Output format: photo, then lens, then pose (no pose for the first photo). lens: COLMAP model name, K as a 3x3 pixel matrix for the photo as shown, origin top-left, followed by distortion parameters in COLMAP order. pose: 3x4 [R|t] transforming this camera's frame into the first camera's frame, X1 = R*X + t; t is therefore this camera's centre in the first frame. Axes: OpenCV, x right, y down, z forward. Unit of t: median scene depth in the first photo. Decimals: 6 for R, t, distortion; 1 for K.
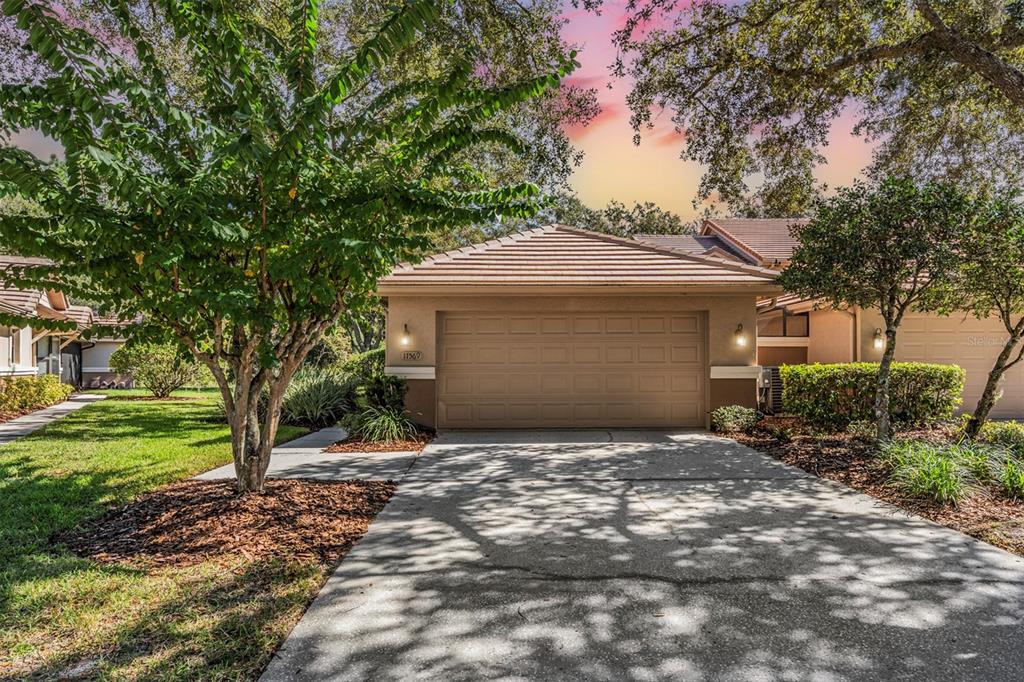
lens RADIAL K [[575.3, 0, 532.1], [0, 575.3, 365.6], [0, 0, 1]] dist [0.008094, -0.008101]
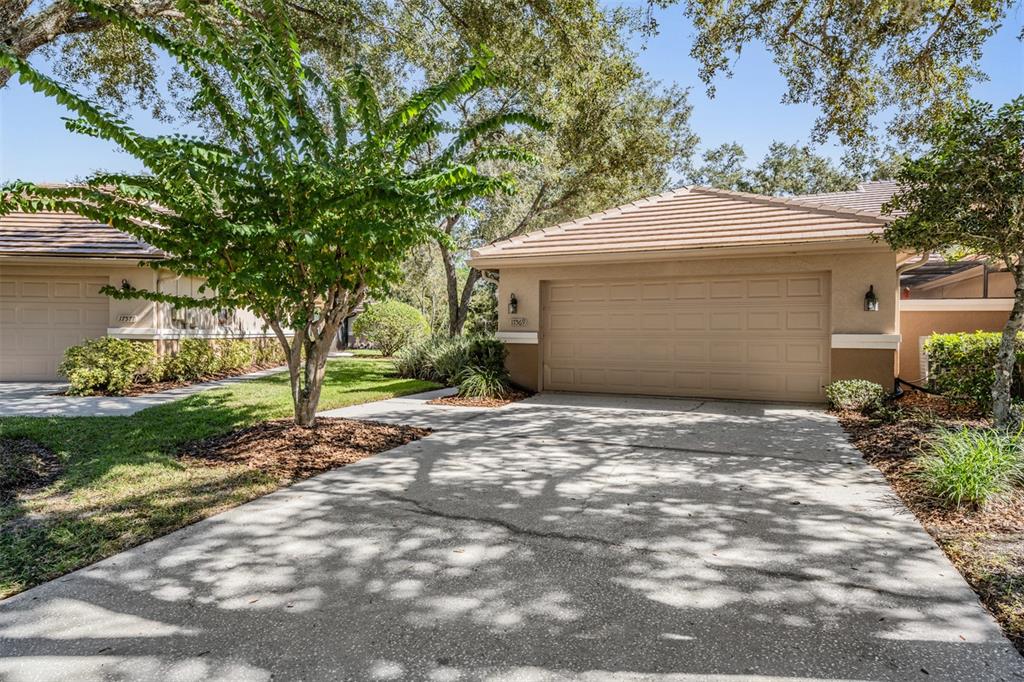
lens RADIAL K [[575.3, 0, 521.0], [0, 575.3, 337.4], [0, 0, 1]] dist [0.008094, -0.008101]
pose [[0.909955, 0.011601, -0.414544, 0.306544], [-0.008624, 0.999922, 0.009052, 0.002654], [0.414617, -0.004661, 0.909984, 0.011666]]
